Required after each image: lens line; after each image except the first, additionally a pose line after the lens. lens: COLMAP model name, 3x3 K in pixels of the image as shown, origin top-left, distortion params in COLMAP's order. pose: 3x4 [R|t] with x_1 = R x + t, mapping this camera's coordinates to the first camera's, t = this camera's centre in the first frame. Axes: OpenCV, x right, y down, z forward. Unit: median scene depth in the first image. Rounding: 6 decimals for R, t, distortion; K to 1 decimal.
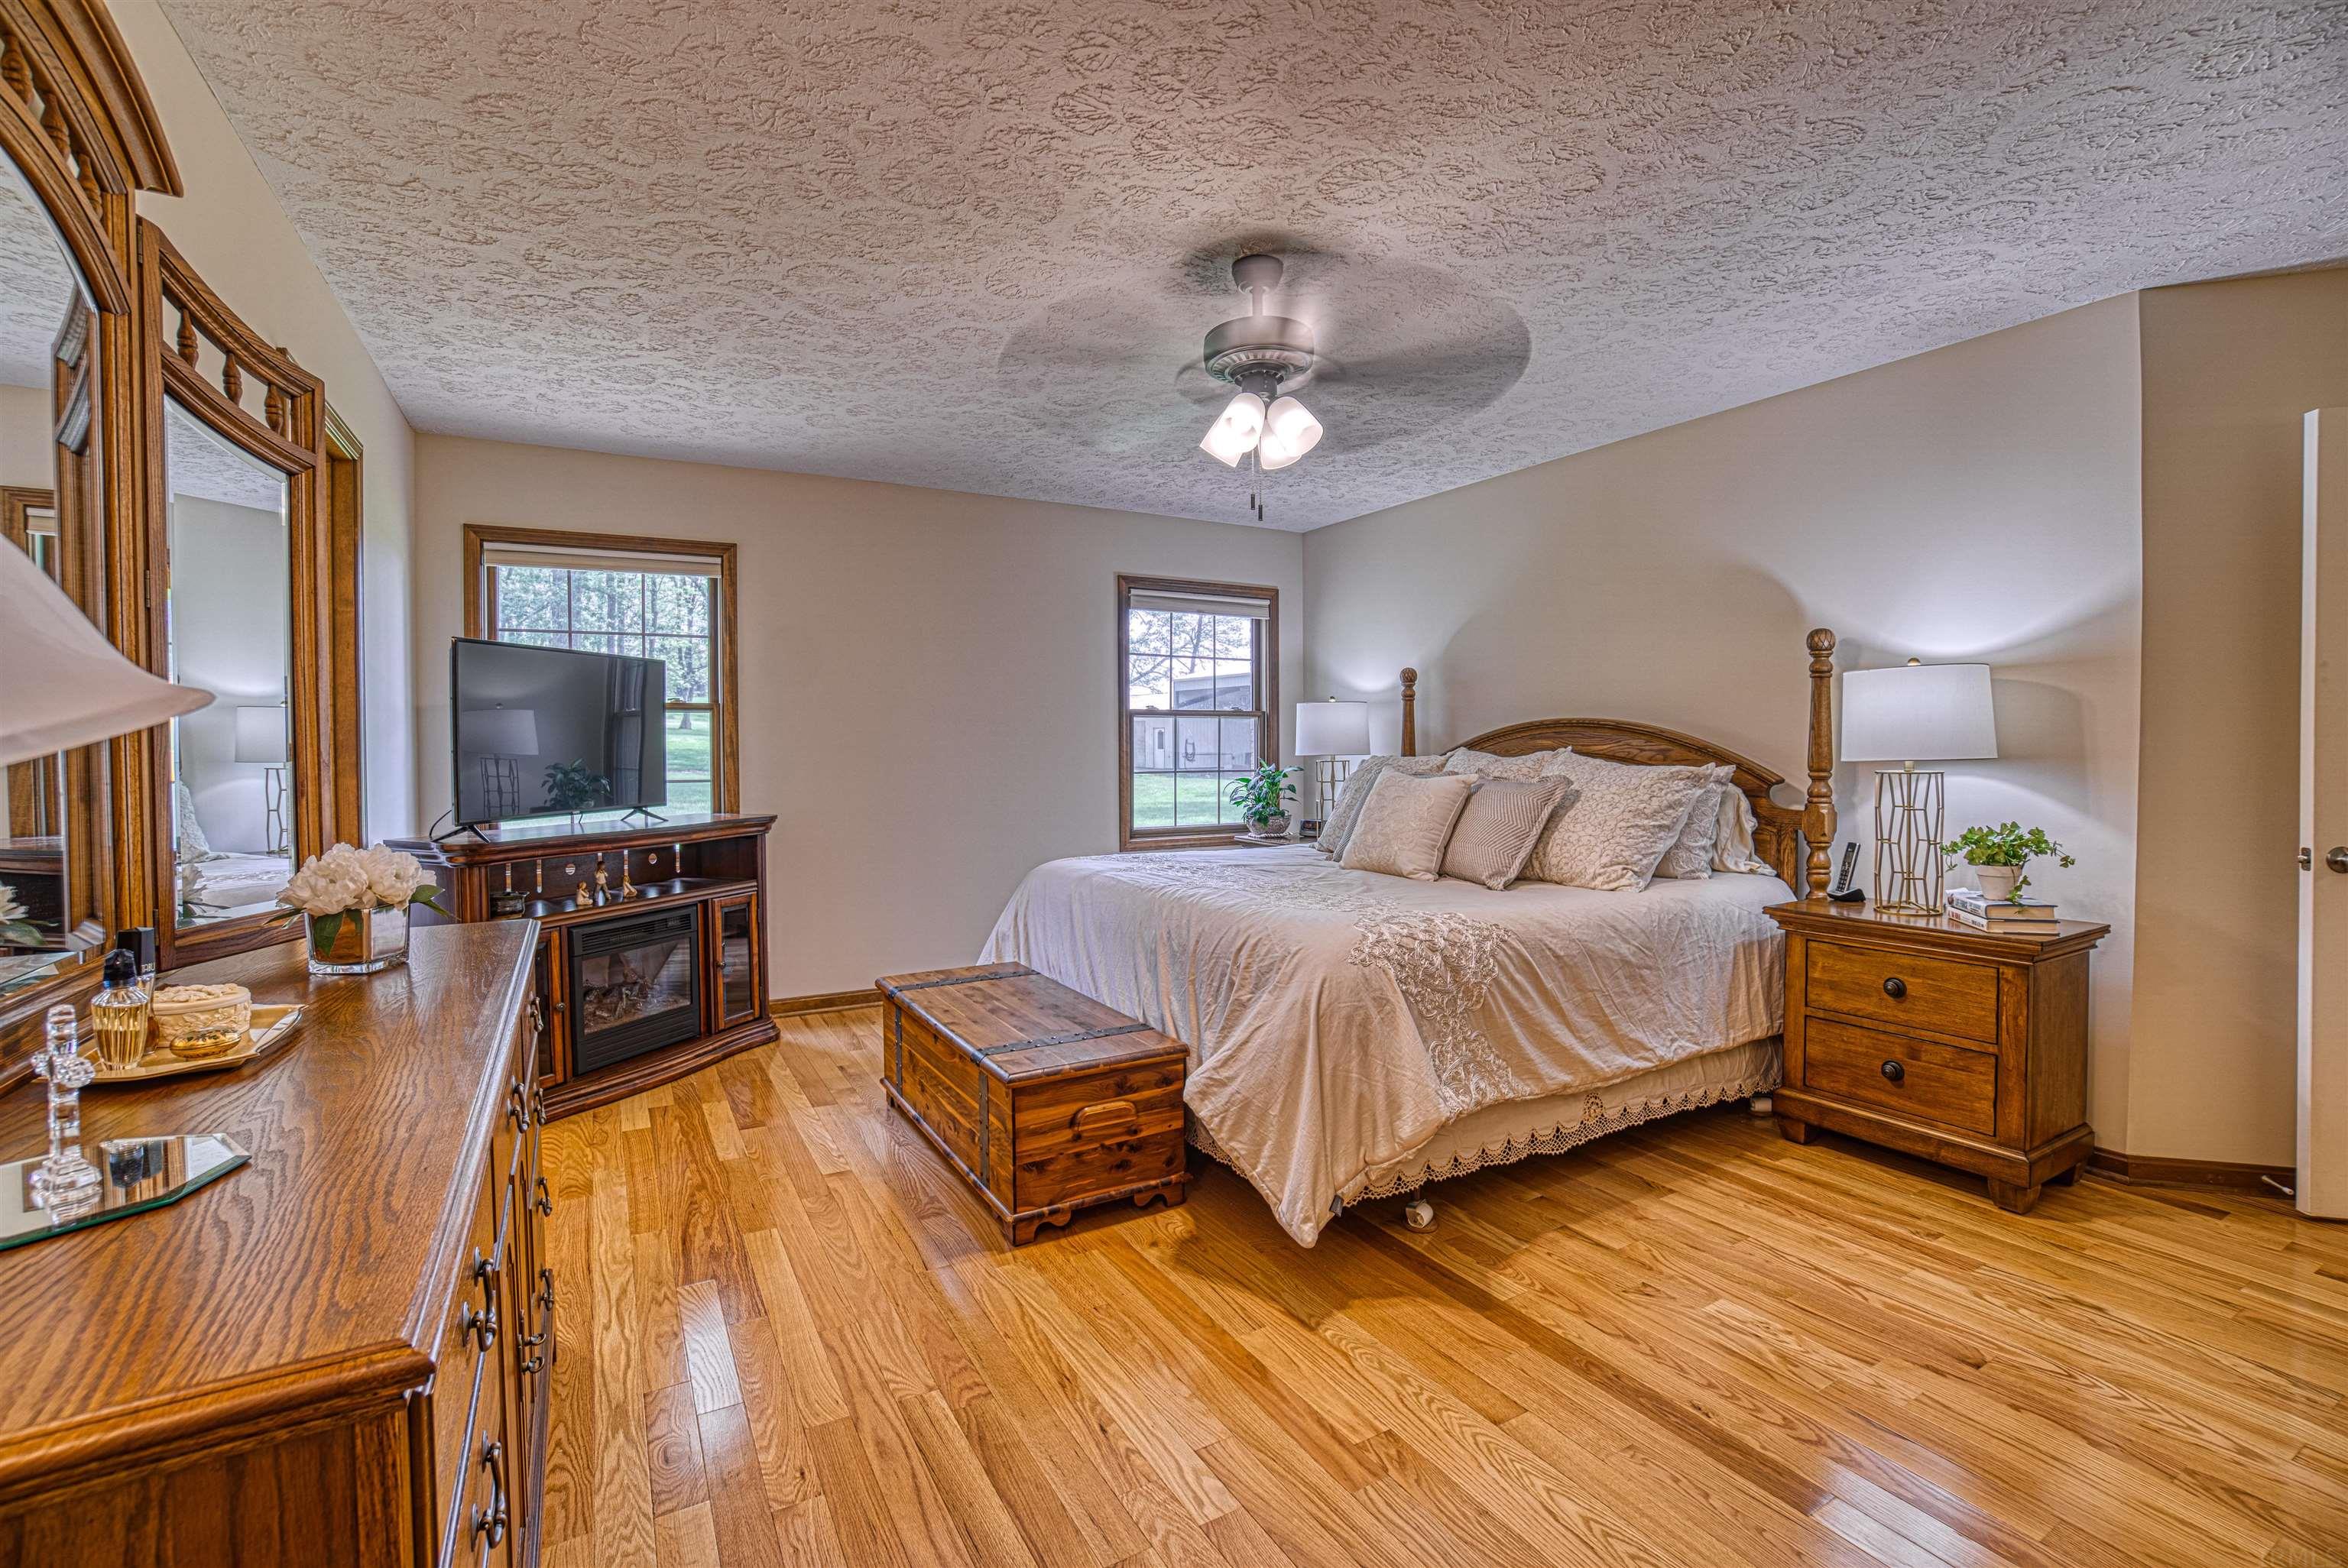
lens RADIAL K [[1022.3, 0, 1165.3], [0, 1022.3, 776.0], [0, 0, 1]] dist [-0.056904, 0.019253]
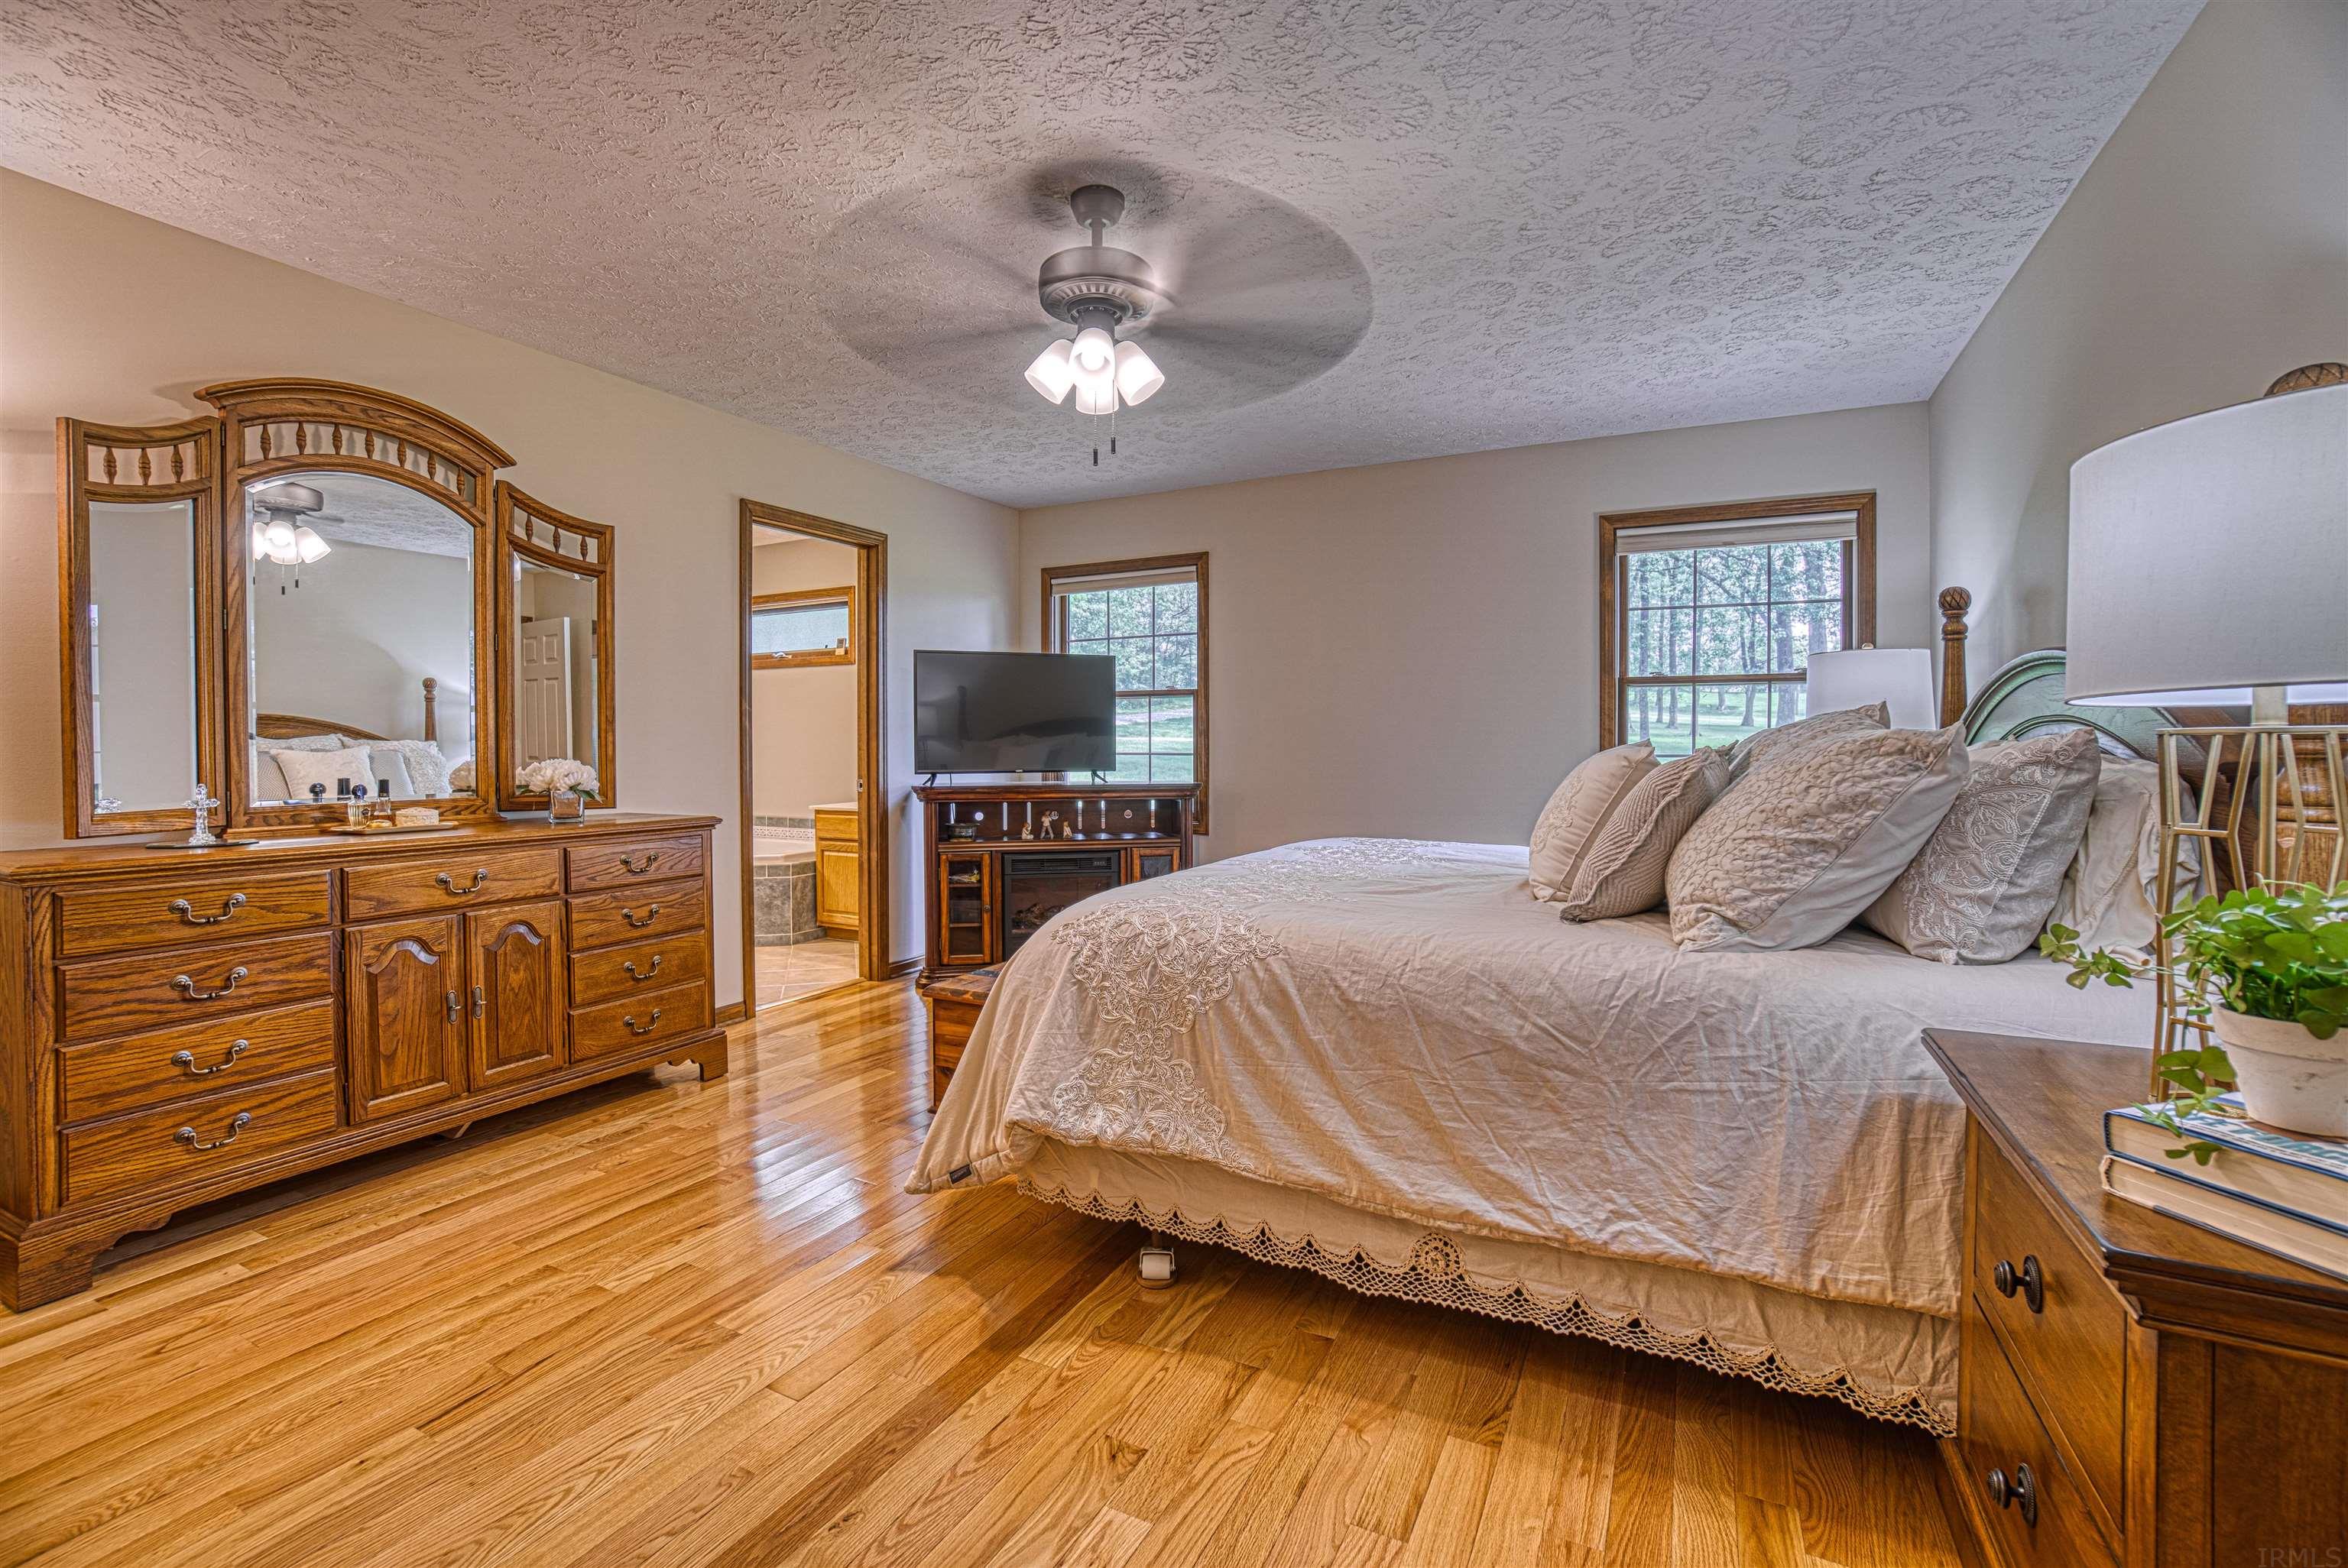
lens RADIAL K [[1022.3, 0, 1172.2], [0, 1022.3, 773.4], [0, 0, 1]] dist [-0.056904, 0.019253]
pose [[0.551966, 0.027226, -0.833422, 0.822322], [-0.027290, 0.999521, 0.014578, 0.016502], [0.833420, 0.014697, 0.552444, 0.479637]]
